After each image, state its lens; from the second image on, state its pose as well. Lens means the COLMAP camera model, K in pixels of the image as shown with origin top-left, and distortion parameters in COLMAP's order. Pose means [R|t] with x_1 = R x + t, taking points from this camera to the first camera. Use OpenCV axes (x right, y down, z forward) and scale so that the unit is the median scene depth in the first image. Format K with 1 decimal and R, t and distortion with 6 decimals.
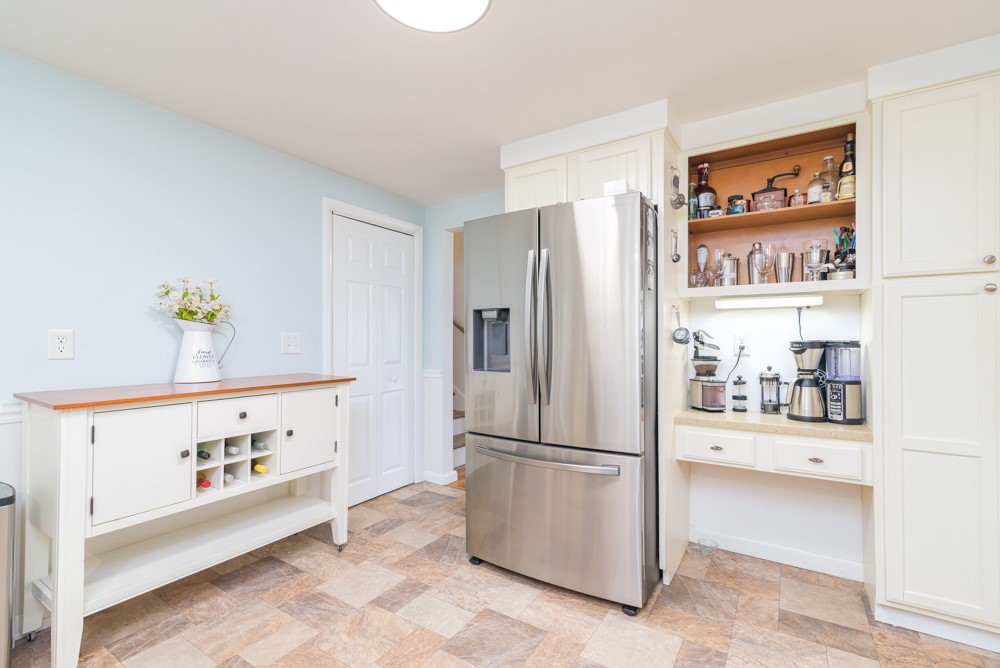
lens RADIAL K [[448.5, 0, 500.2], [0, 448.5, 338.0], [0, 0, 1]] dist [0.026360, -0.006331]
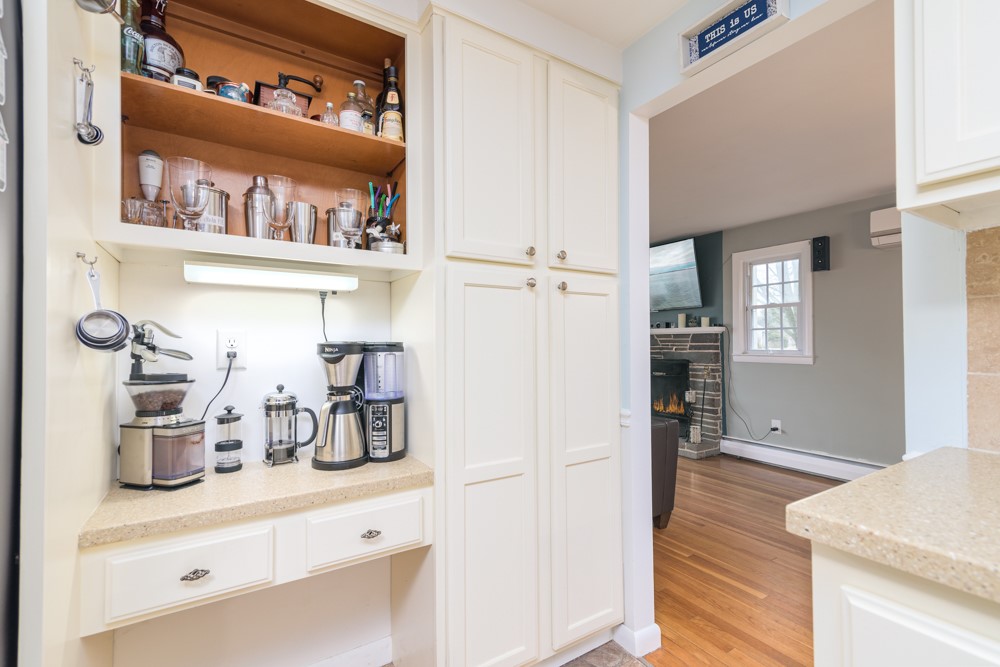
lens RADIAL K [[451.5, 0, 502.6], [0, 451.5, 337.8], [0, 0, 1]] dist [0.018630, -0.001289]
pose [[0.424445, 0.011644, 0.905379, 0.186432], [-0.001399, 0.999925, -0.012204, 0.006976], [-0.905452, 0.003913, 0.424430, 0.513621]]
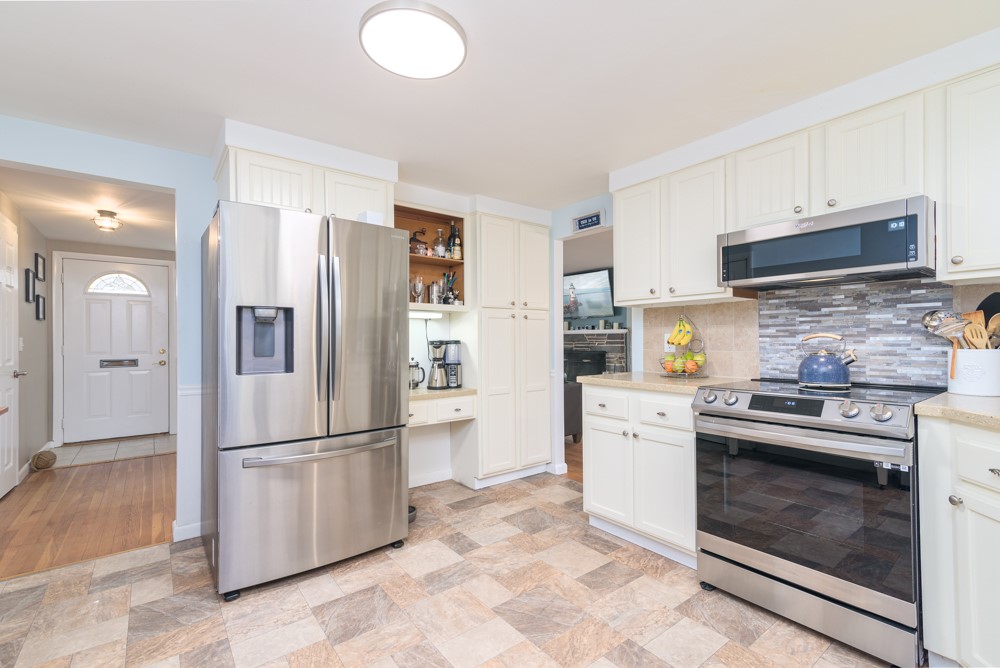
lens RADIAL K [[448.5, 0, 500.2], [0, 448.5, 338.0], [0, 0, 1]] dist [0.026360, -0.006331]
pose [[0.339812, 0.003832, 0.940485, -0.758497], [-0.001205, 0.999993, -0.003639, 0.003484], [-0.940492, 0.000104, 0.339814, 0.243713]]
